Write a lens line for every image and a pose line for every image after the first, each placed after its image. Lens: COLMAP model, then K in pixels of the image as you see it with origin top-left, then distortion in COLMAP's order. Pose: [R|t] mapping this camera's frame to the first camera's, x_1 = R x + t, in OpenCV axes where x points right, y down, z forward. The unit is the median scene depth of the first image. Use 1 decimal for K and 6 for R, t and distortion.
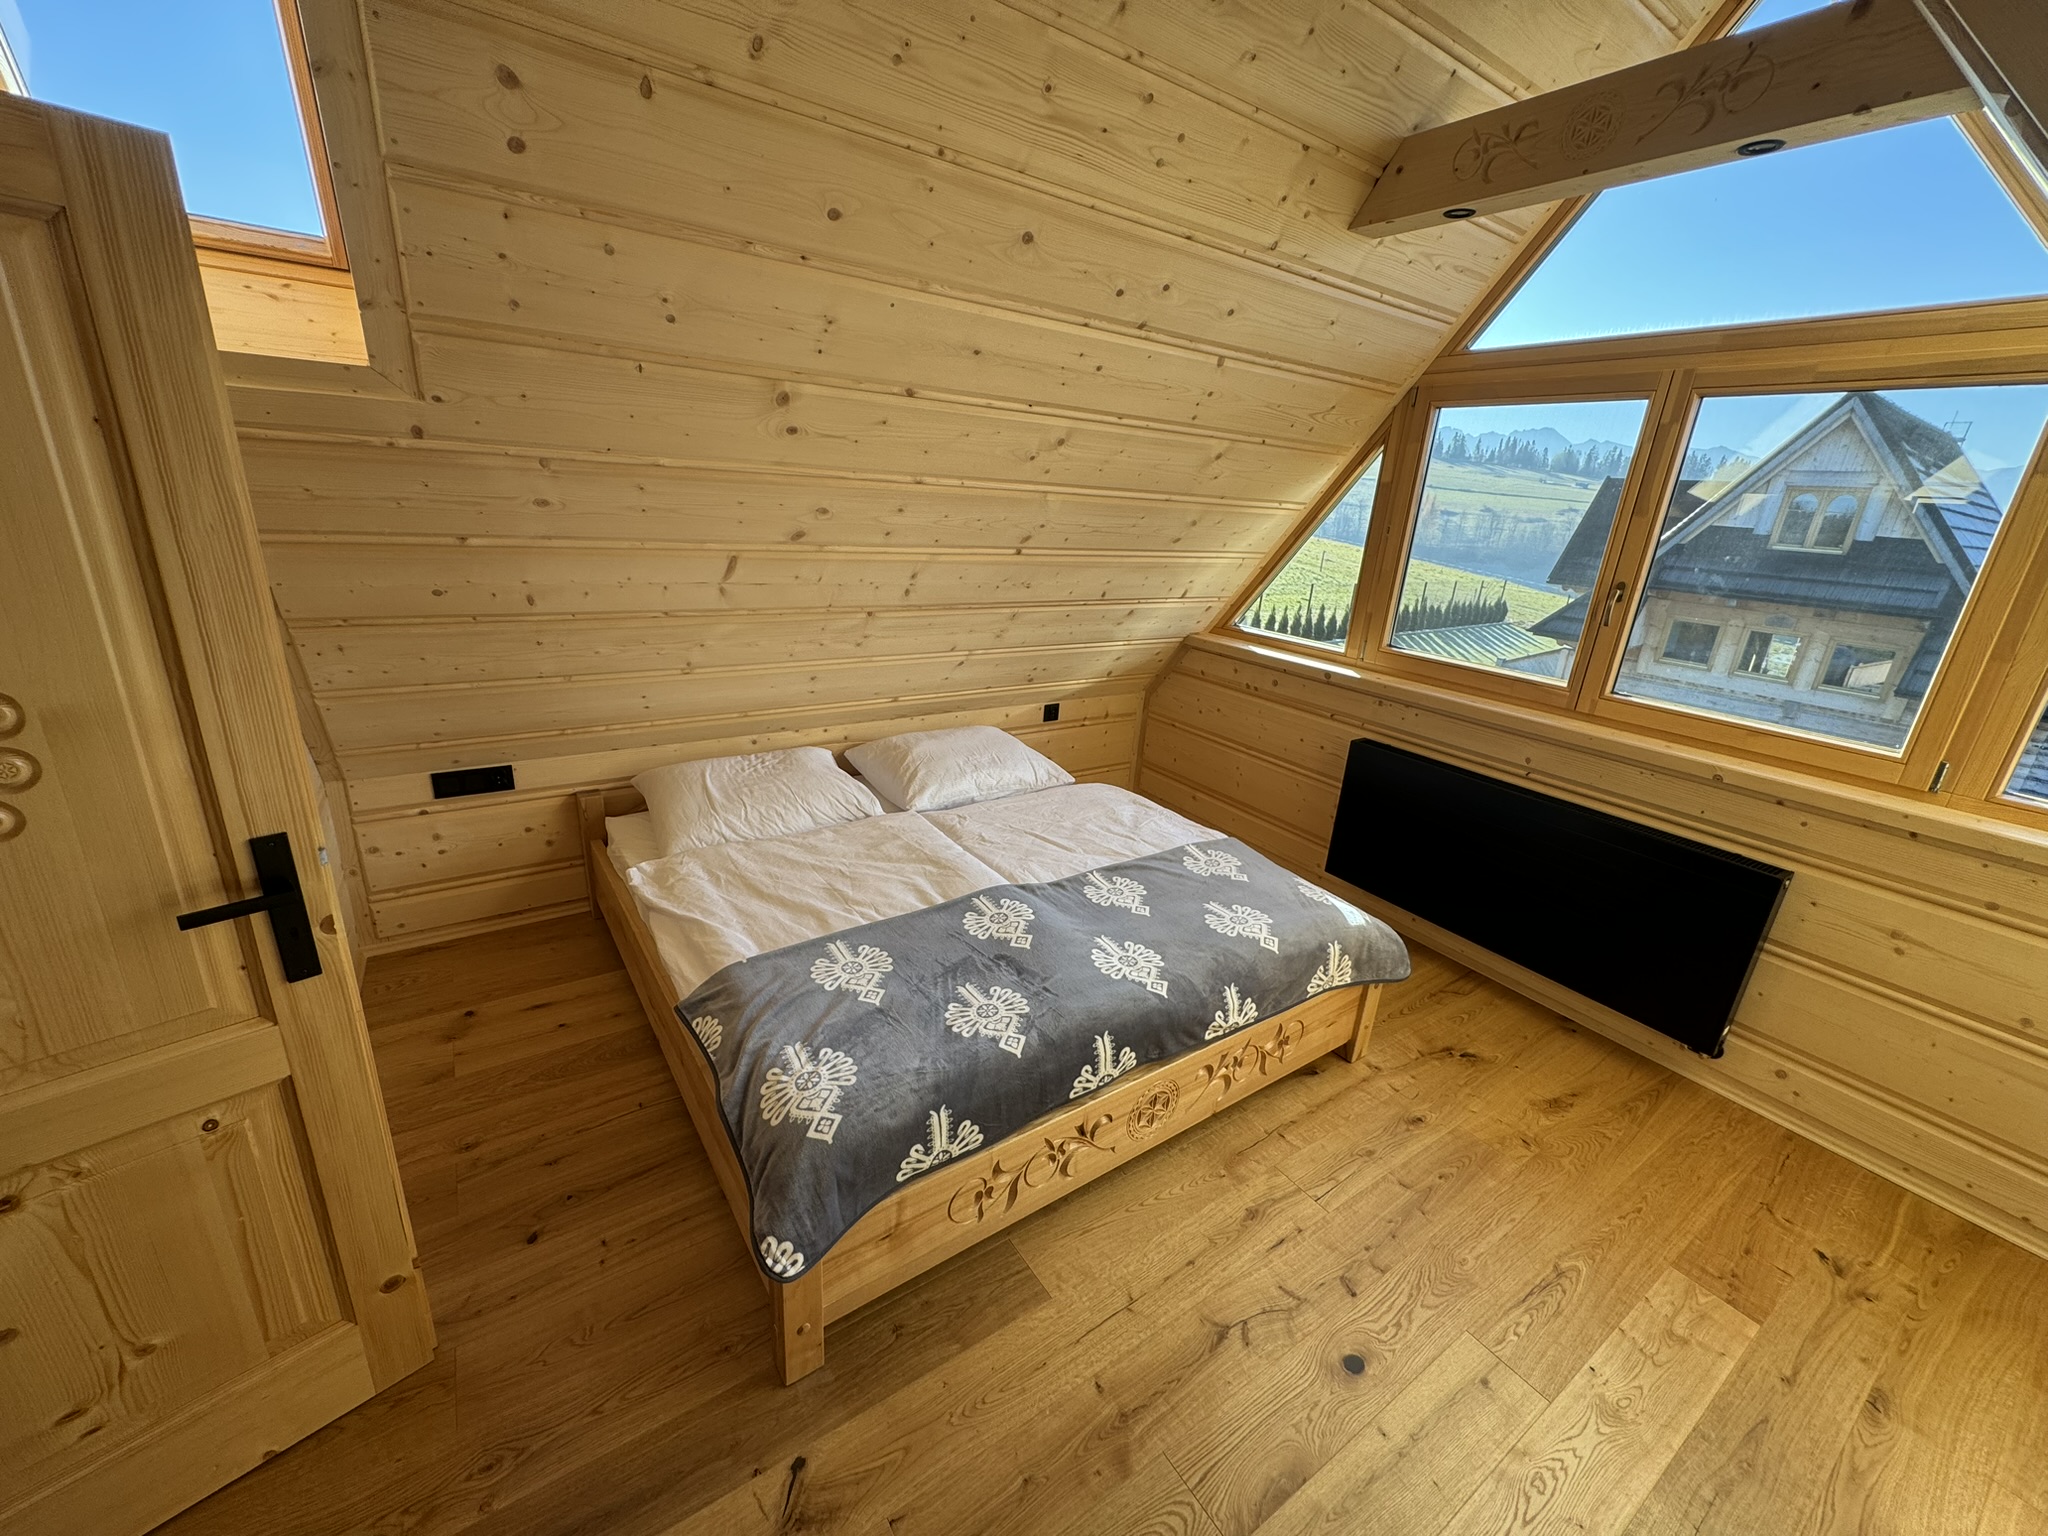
lens RADIAL K [[816.2, 0, 1024.3], [0, 816.2, 766.2], [0, 0, 1]] dist [-0.001049, -0.000008]
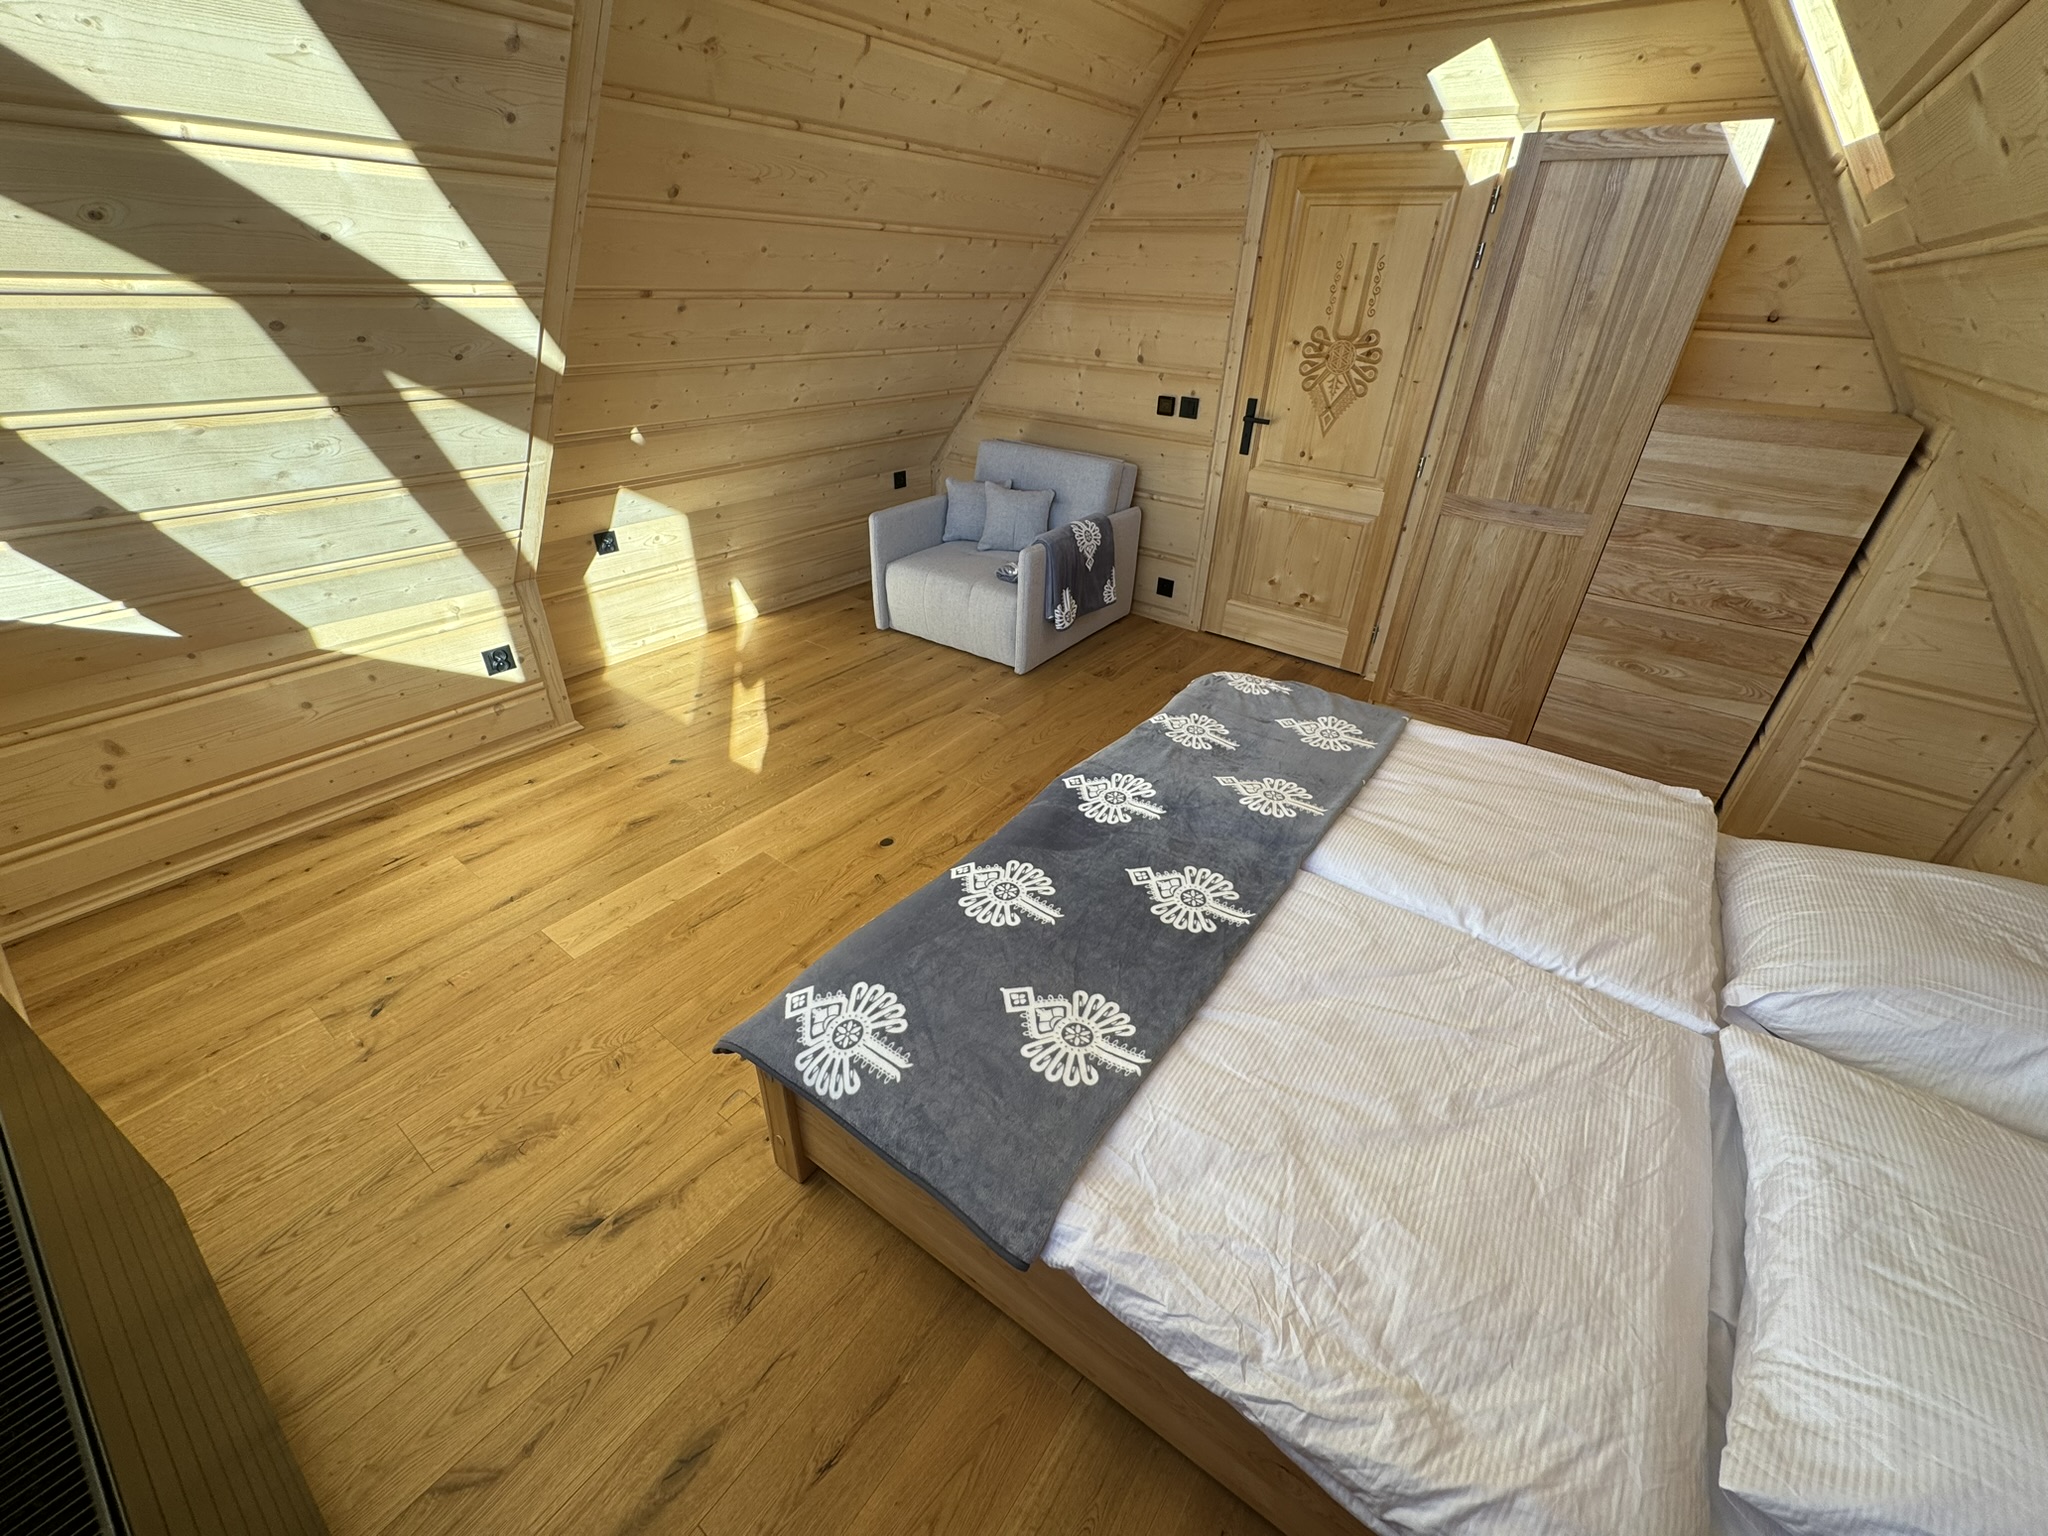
lens RADIAL K [[816.2, 0, 1025.6], [0, 816.2, 765.6], [0, 0, 1]] dist [-0.001049, -0.000008]
pose [[-0.937466, 0.084036, -0.337781, 0.510297], [-0.202768, 0.656914, 0.726188, -0.409894], [0.282919, 0.749267, -0.598795, 1.450800]]
